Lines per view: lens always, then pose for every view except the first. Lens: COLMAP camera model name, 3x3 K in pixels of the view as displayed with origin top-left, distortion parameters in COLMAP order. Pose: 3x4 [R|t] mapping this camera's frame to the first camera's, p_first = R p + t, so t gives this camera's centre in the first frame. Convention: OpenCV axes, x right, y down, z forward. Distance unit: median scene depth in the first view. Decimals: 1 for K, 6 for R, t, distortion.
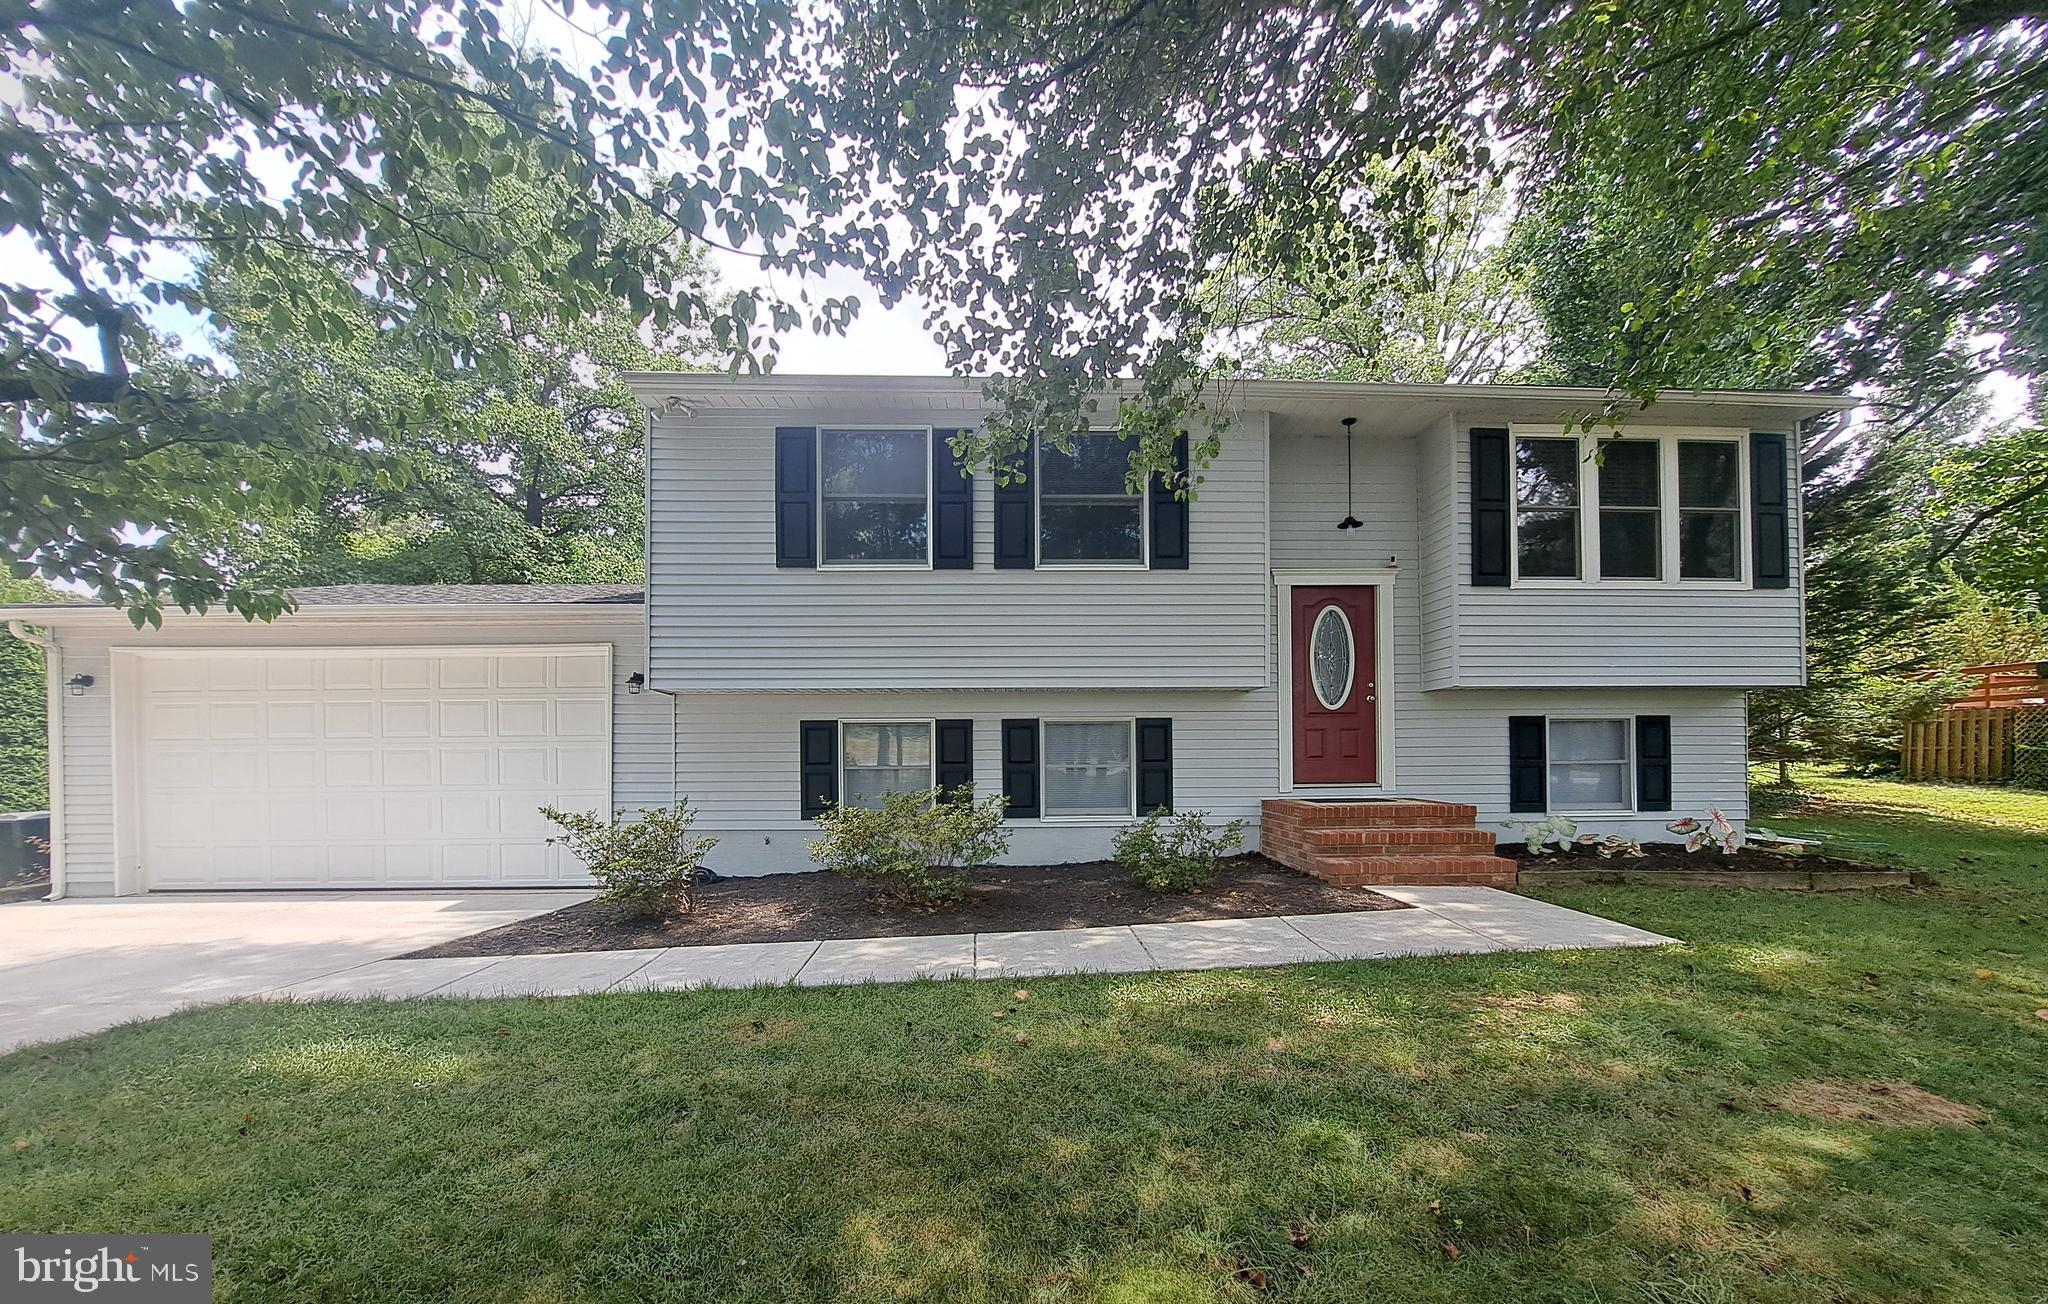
lens RADIAL K [[797.4, 0, 1024.1], [0, 797.4, 741.7], [0, 0, 1]] dist [-0.014209, 0.000035]
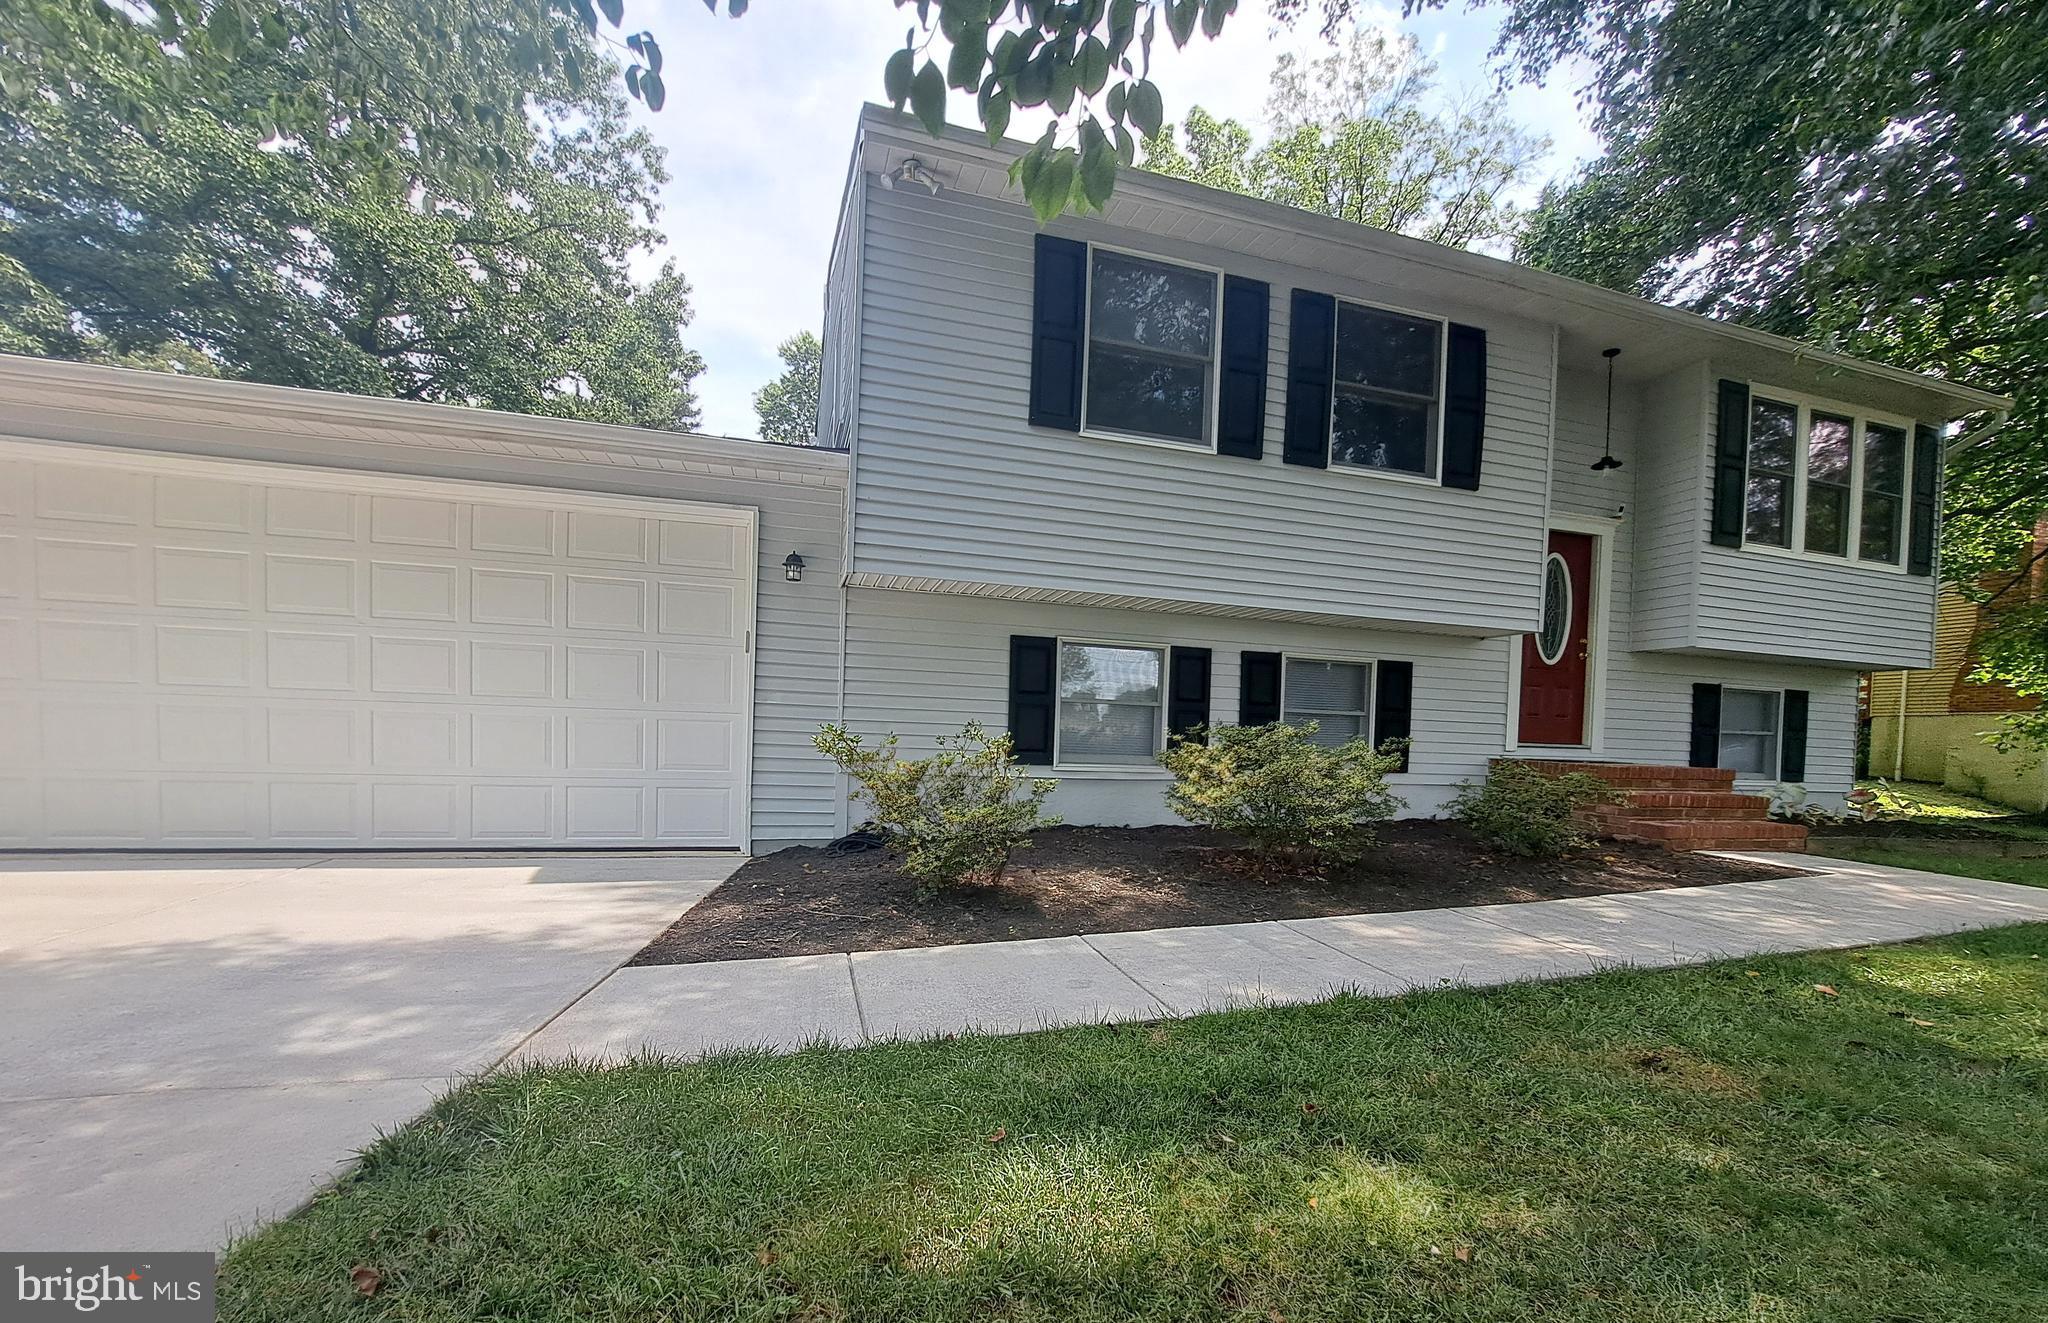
lens RADIAL K [[794.9, 0, 1020.4], [0, 794.9, 740.4], [0, 0, 1]] dist [-0.008301, 0.000032]
pose [[0.970696, 0.039039, 0.237117, -0.469475], [-0.047196, 0.998470, 0.028818, 0.054756], [-0.235629, -0.039165, 0.971054, 0.256316]]
